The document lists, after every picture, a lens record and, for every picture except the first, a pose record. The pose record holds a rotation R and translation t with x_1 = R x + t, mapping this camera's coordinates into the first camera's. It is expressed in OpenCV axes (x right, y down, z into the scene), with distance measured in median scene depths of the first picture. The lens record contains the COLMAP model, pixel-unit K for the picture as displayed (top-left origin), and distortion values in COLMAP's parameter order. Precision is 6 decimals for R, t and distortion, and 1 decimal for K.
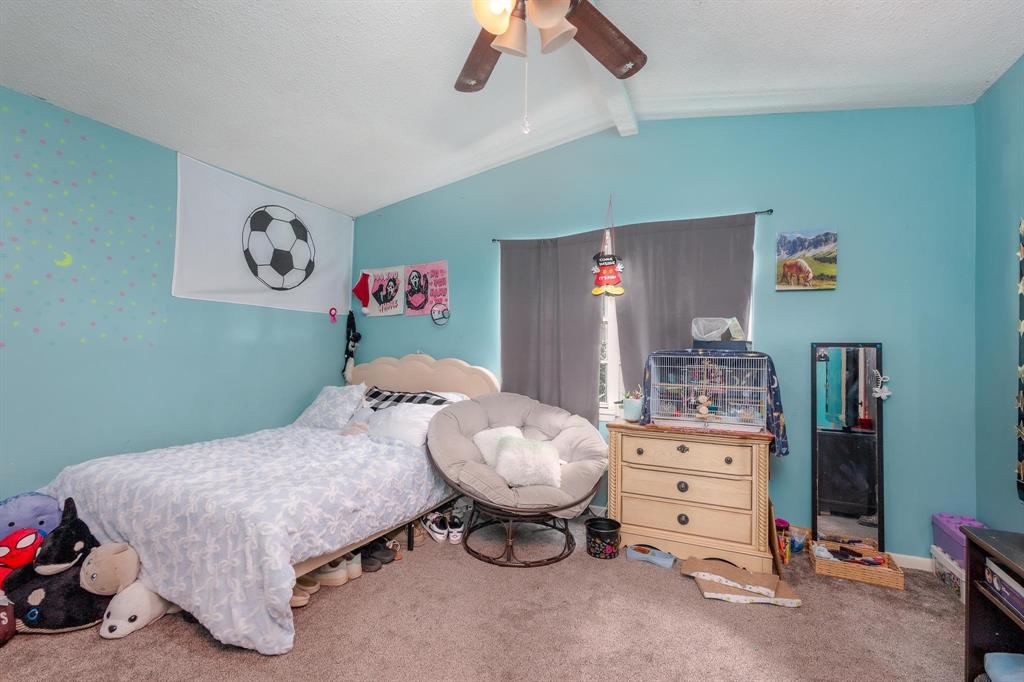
lens RADIAL K [[454.8, 0, 526.3], [0, 454.8, 353.4], [0, 0, 1]] dist [-0.003833, 0.001074]
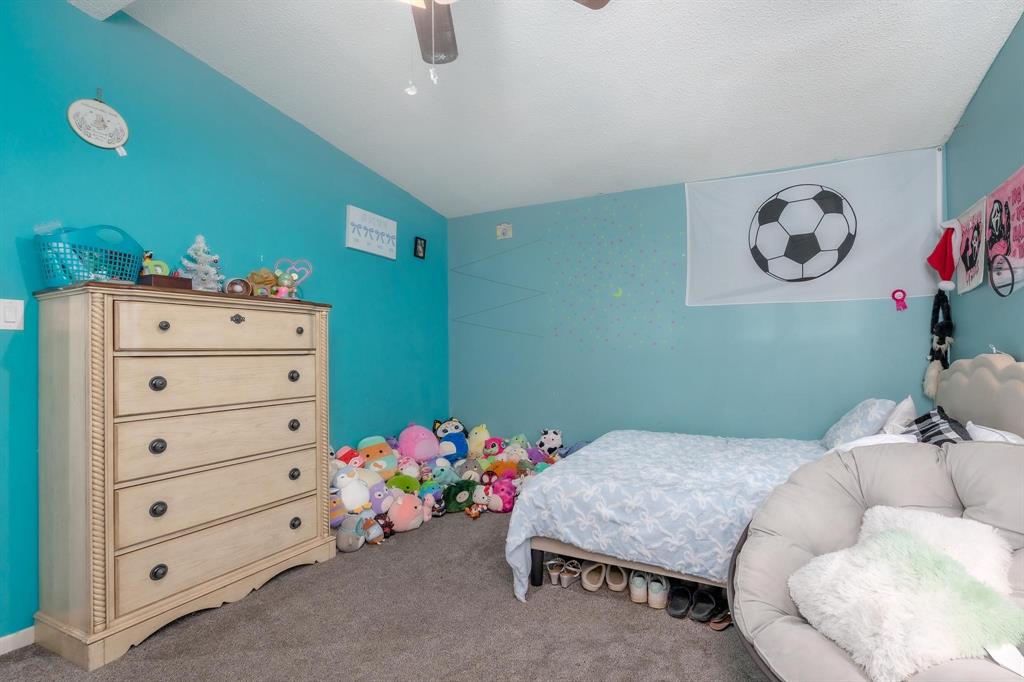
lens RADIAL K [[454.8, 0, 527.8], [0, 454.8, 355.0], [0, 0, 1]] dist [-0.003833, 0.001074]
pose [[-0.007363, -0.002700, -0.999969, 0.336781], [0.004174, 0.999988, -0.002730, 0.001951], [0.999964, -0.004194, -0.007352, 0.497260]]
